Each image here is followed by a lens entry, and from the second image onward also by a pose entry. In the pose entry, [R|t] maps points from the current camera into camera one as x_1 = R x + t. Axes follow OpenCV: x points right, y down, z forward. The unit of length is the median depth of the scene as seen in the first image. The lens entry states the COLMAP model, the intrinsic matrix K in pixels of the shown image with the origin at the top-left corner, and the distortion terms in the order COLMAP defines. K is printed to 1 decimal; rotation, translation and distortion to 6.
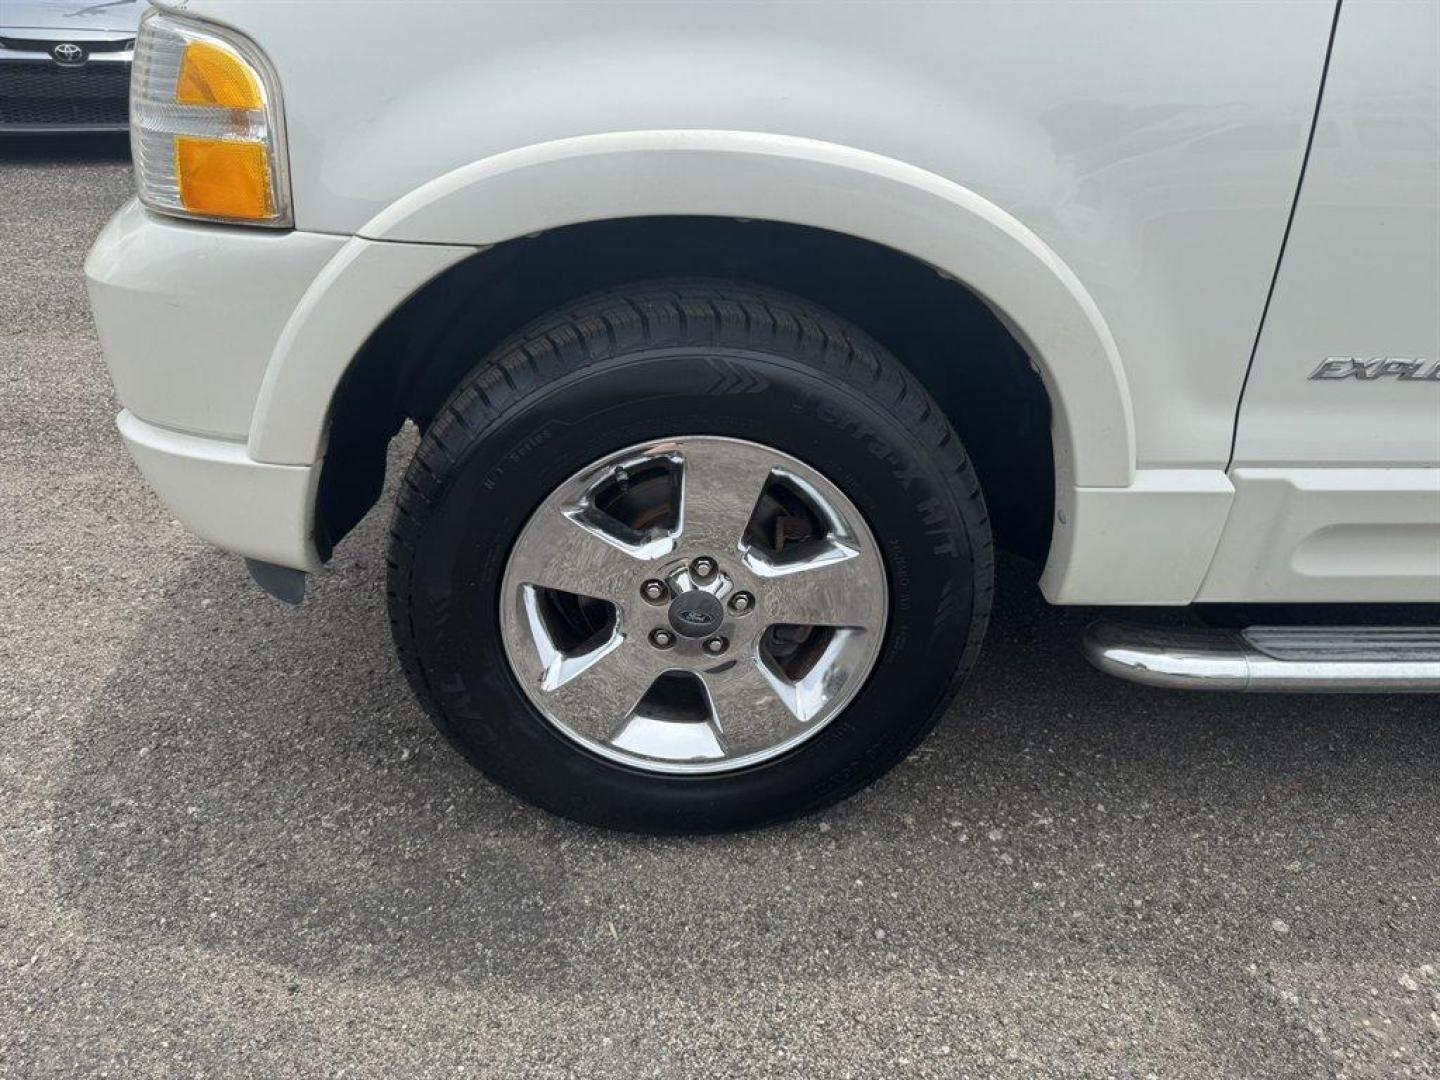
lens RADIAL K [[1024.3, 0, 716.6], [0, 1024.3, 519.5], [0, 0, 1]] dist [0.002696, -0.001157]
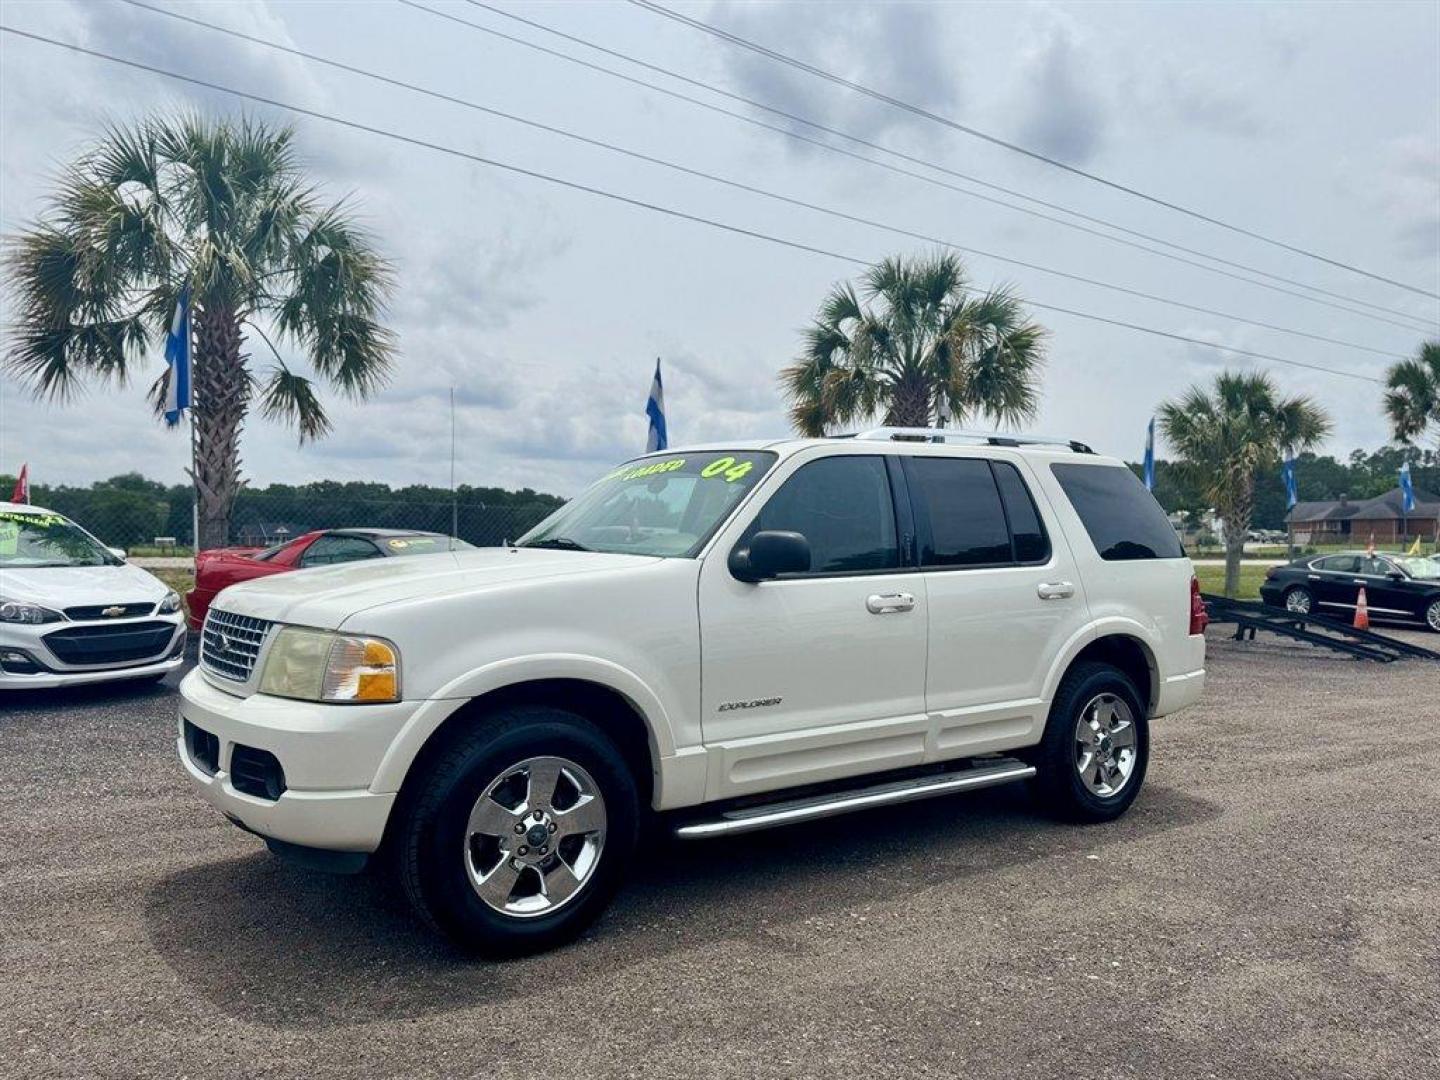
lens RADIAL K [[1024.3, 0, 716.6], [0, 1024.3, 519.5], [0, 0, 1]] dist [0.002696, -0.001157]
pose [[0.847685, -0.024254, 0.529945, -1.002598], [0.266503, 0.883223, -0.385867, 0.517550], [-0.458701, 0.468326, 0.755159, -1.530341]]
